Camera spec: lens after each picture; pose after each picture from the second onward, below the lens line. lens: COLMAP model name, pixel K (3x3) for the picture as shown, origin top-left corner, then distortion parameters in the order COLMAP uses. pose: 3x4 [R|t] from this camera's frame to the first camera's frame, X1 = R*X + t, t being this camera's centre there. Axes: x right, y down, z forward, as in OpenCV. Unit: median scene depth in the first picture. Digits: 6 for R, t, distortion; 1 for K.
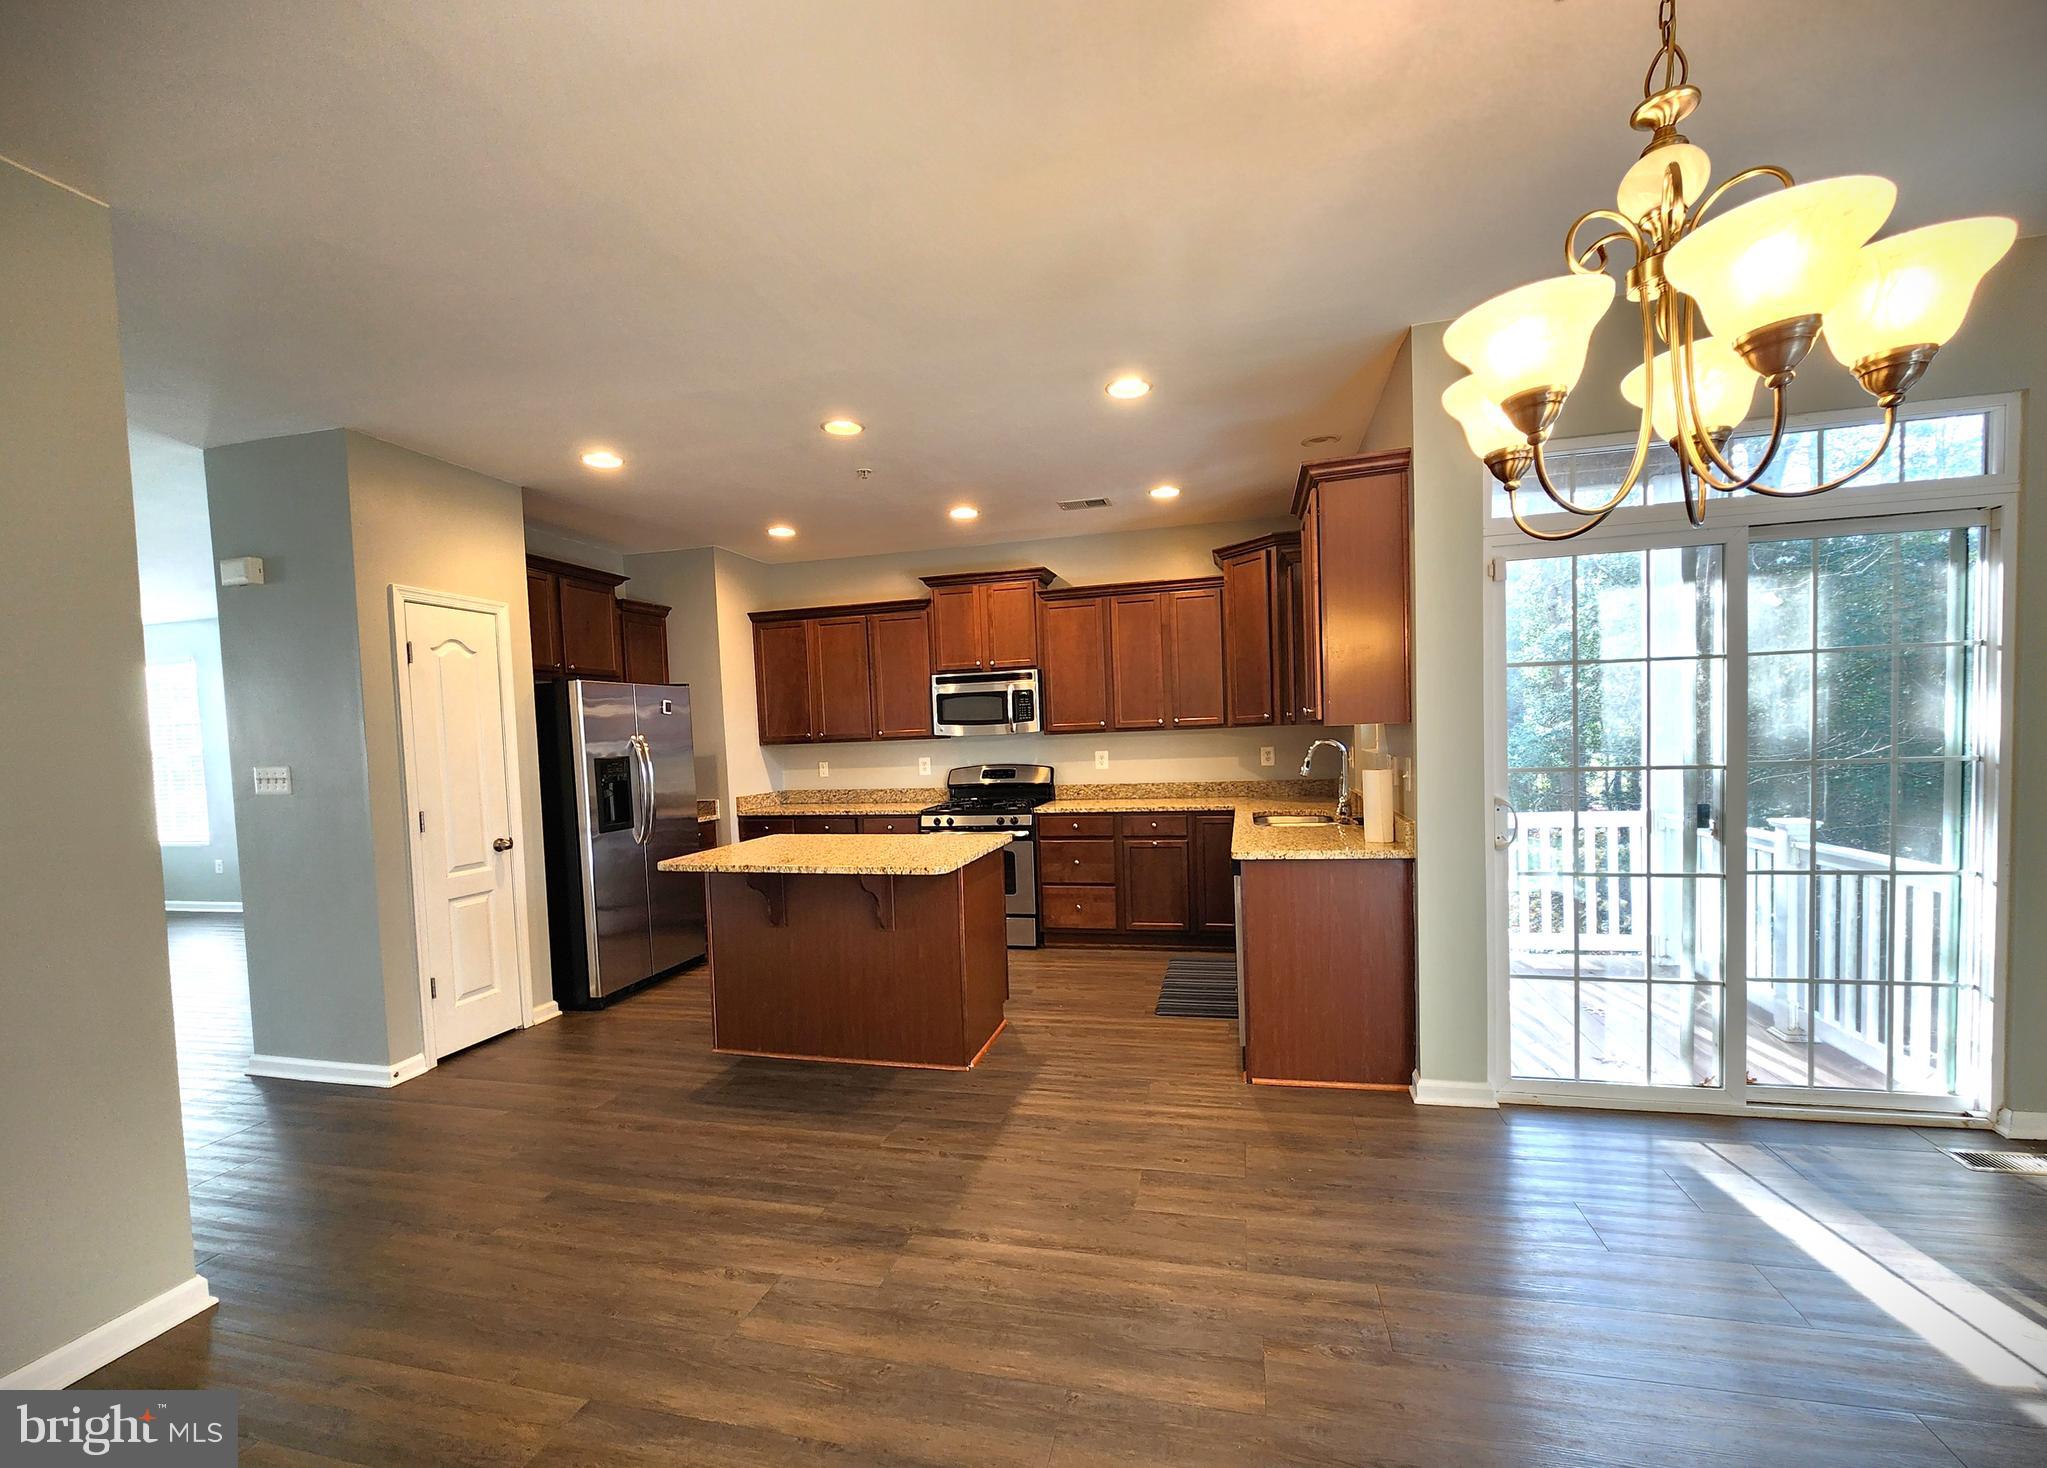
lens RADIAL K [[851.3, 0, 1021.6], [0, 851.3, 777.8], [0, 0, 1]] dist [0.000329, 0.000016]
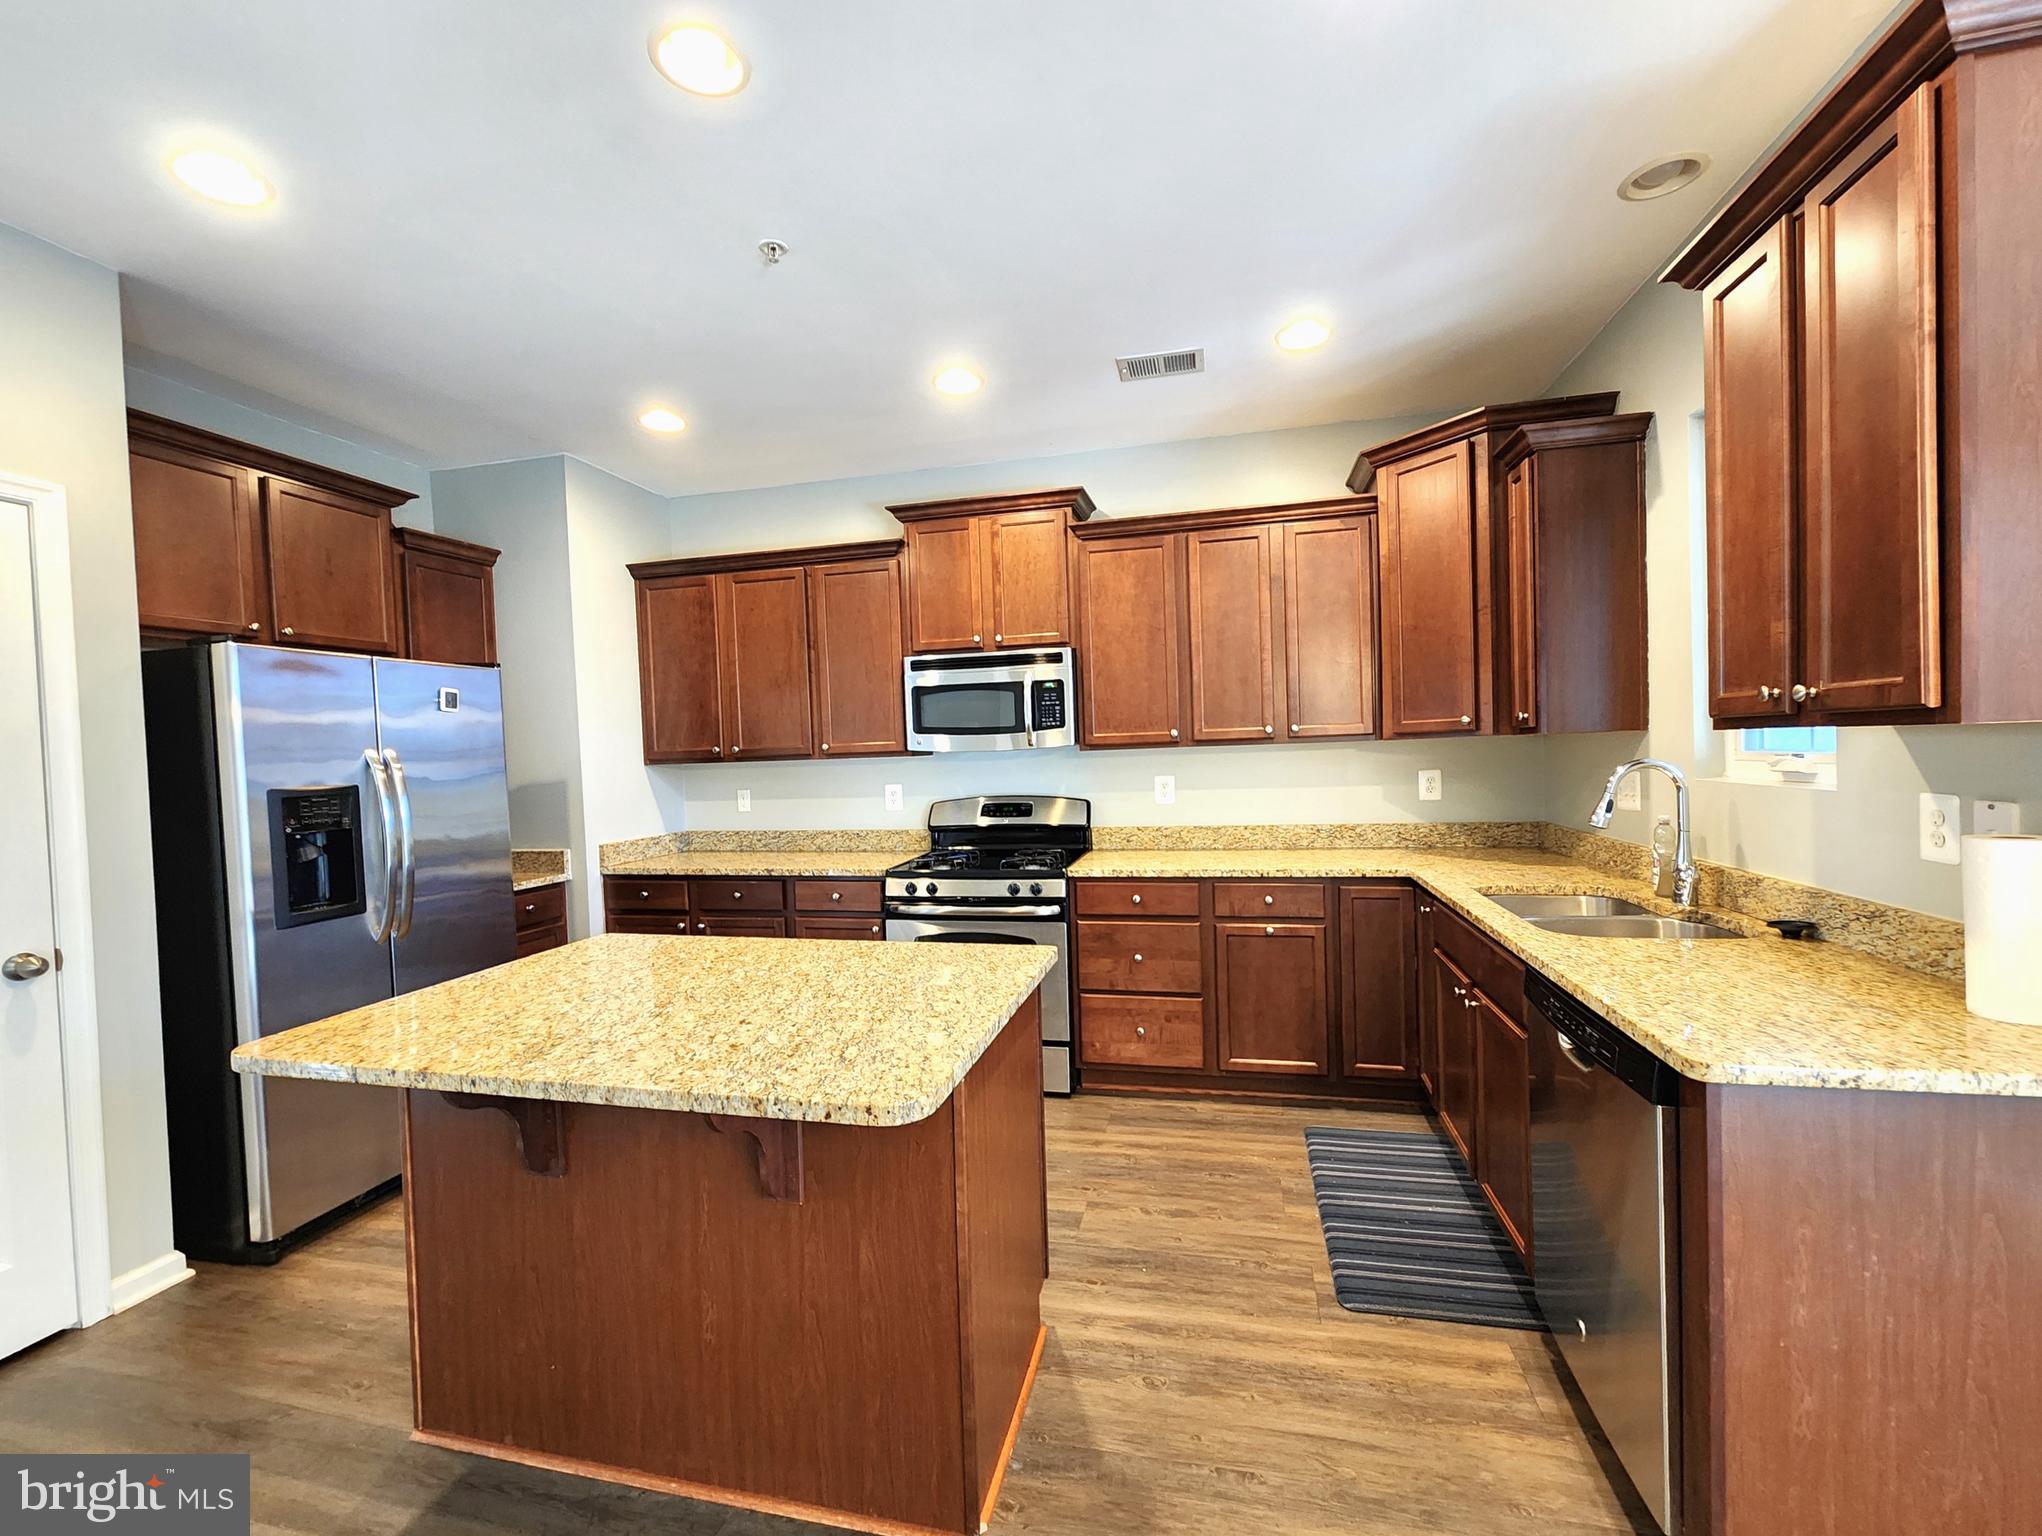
lens RADIAL K [[865.5, 0, 1020.3], [0, 865.5, 775.8], [0, 0, 1]] dist [-0.002550, -0.000036]
pose [[0.999797, 0.003473, 0.019871, -0.031738], [-0.003003, 0.999716, -0.023662, -0.016401], [-0.019947, 0.023597, 0.999523, 0.359374]]
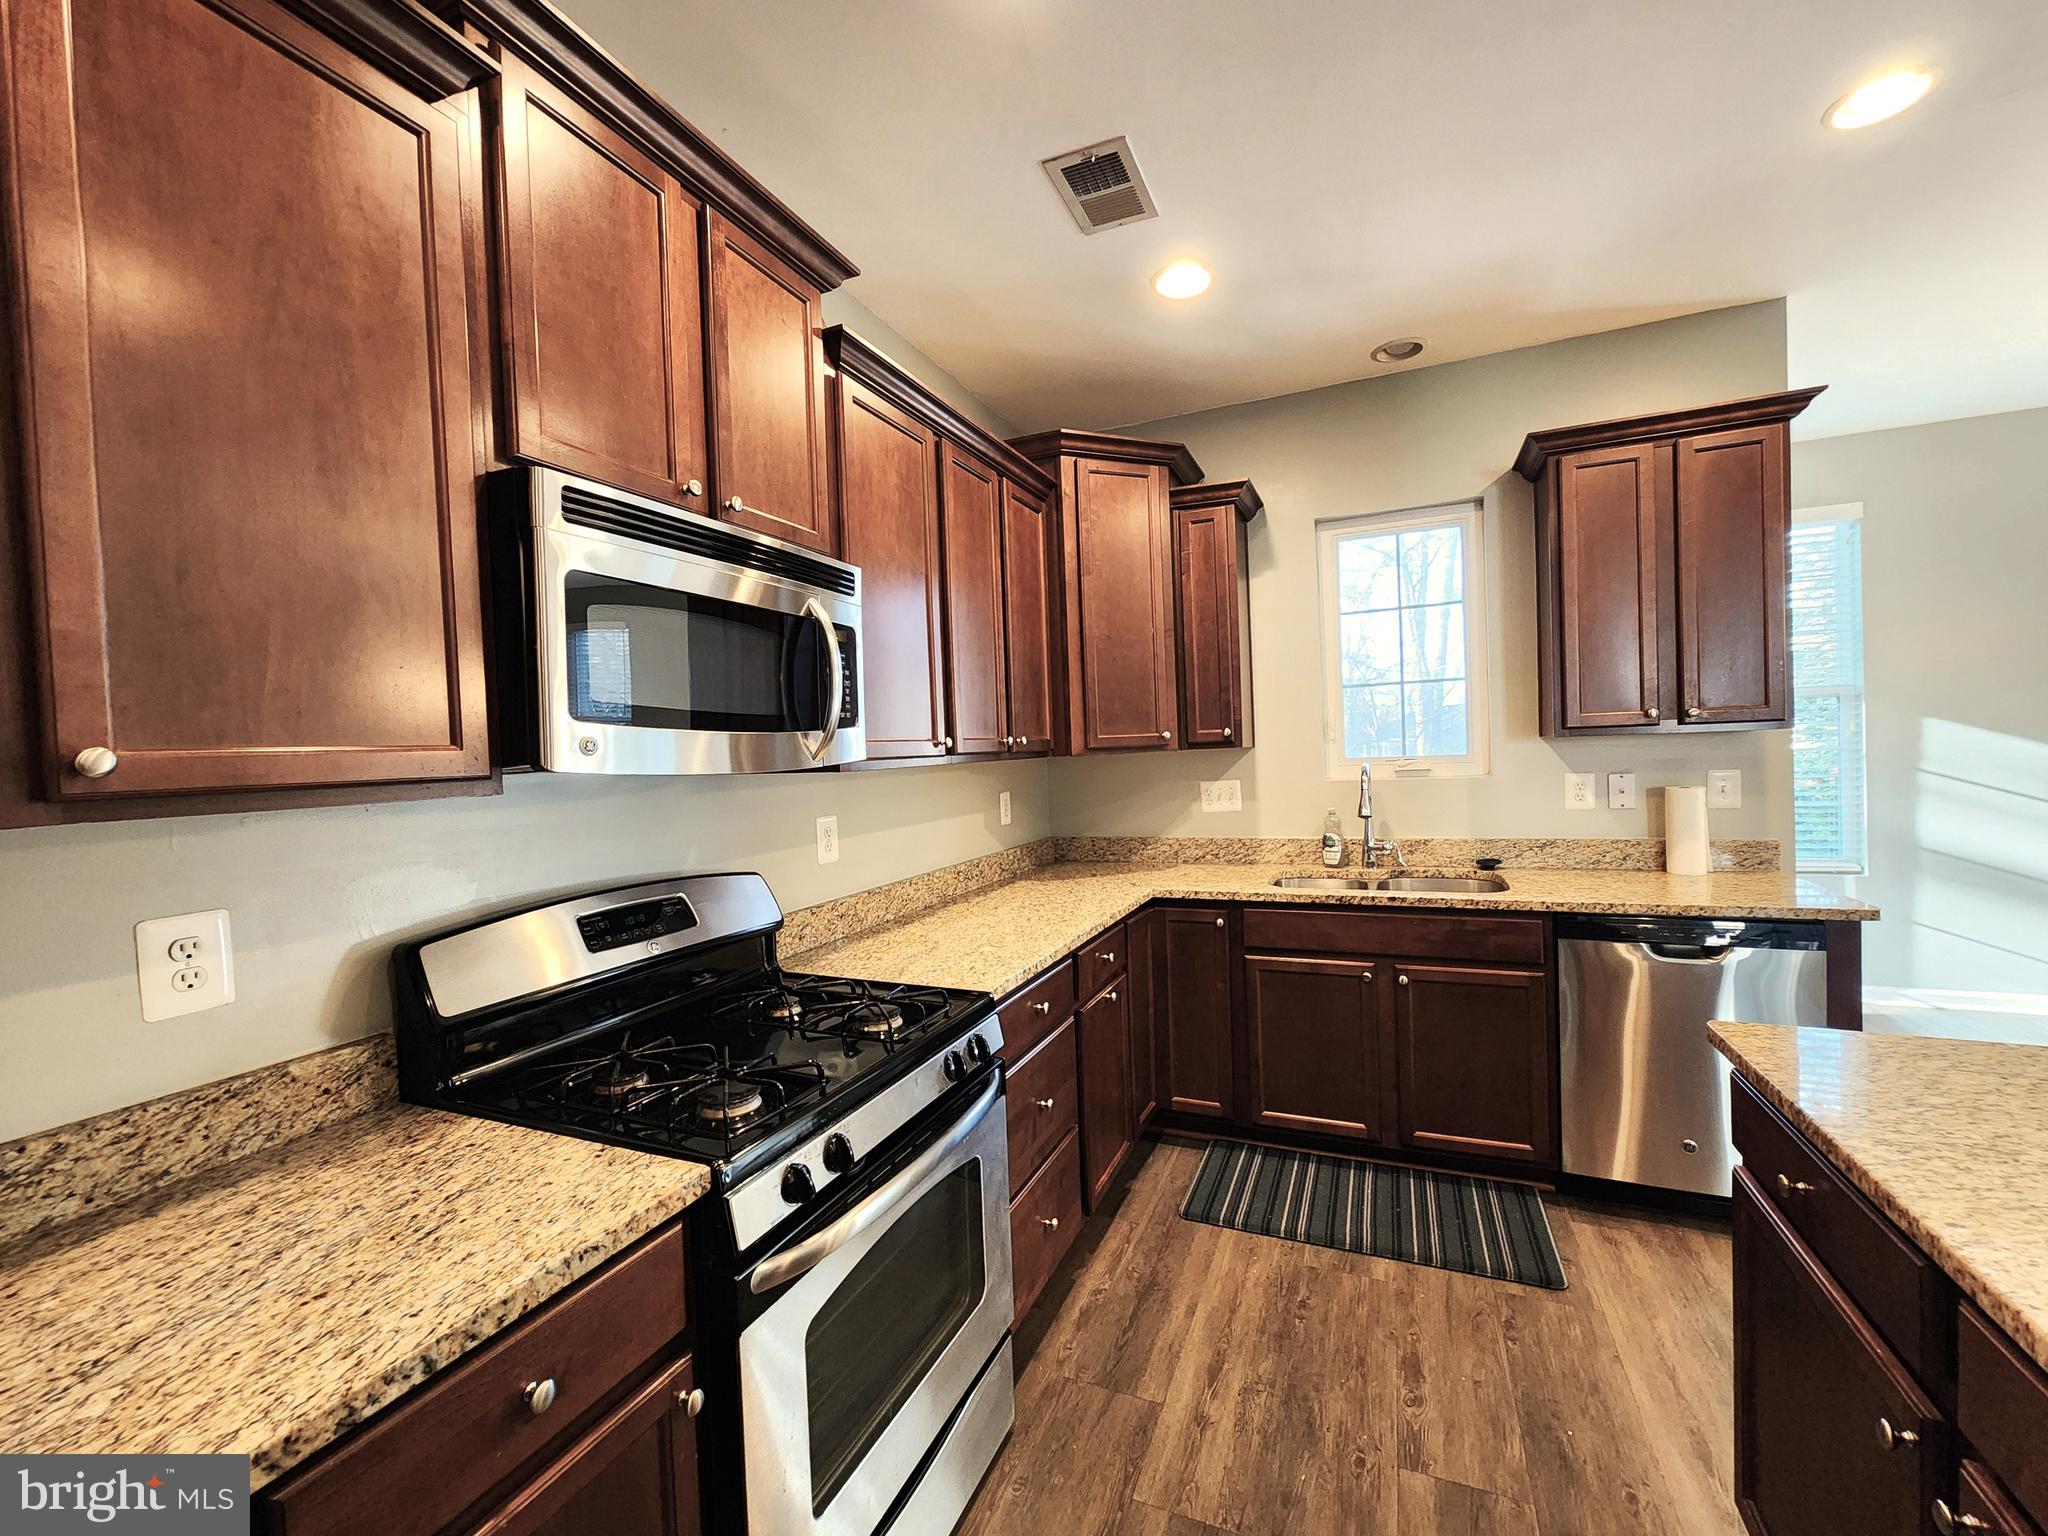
lens RADIAL K [[842.4, 0, 1035.8], [0, 842.4, 769.8], [0, 0, 1]] dist [-0.002848, -0.000313]
pose [[0.144962, 0.008254, 0.989403, -0.290737], [0.086765, 0.996007, -0.021021, -0.038547], [-0.985626, 0.088893, 0.143667, 0.897765]]
